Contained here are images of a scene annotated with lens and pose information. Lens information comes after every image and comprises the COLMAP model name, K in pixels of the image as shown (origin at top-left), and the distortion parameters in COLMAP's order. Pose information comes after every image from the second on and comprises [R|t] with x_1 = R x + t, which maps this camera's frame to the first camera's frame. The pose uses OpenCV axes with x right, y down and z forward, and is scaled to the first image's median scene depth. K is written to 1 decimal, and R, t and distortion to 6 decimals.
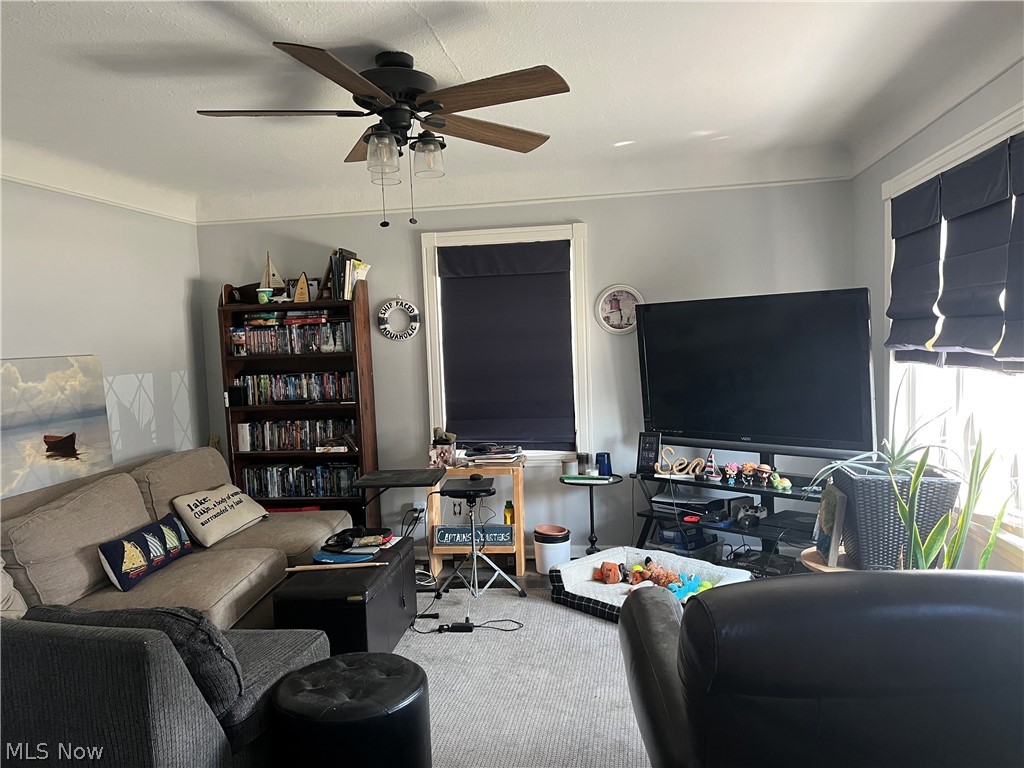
lens RADIAL K [[767.6, 0, 514.1], [0, 767.6, 376.4], [0, 0, 1]] dist [0.065151, -0.092040]
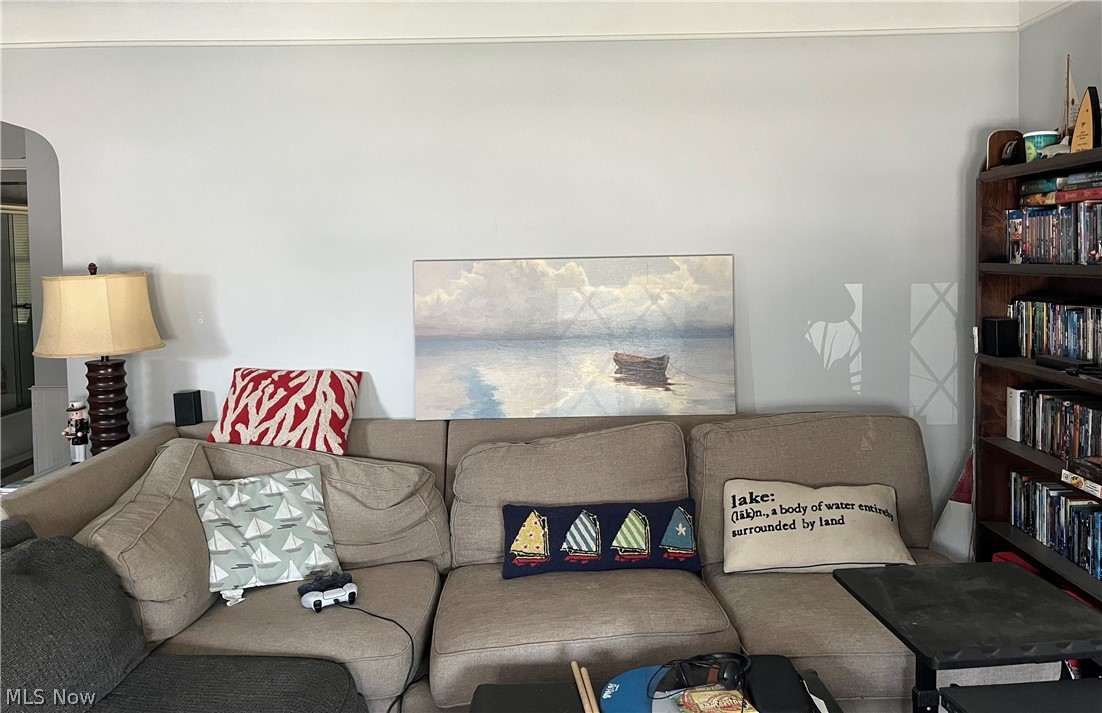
lens RADIAL K [[844.9, 0, 552.2], [0, 844.9, 291.2], [0, 0, 1]] dist [0.079552, -0.105846]
pose [[0.153537, 0.080780, -0.984835, 0.224017], [-0.041581, 0.996298, 0.075238, -0.046618], [0.987268, 0.029398, 0.156328, 0.715678]]
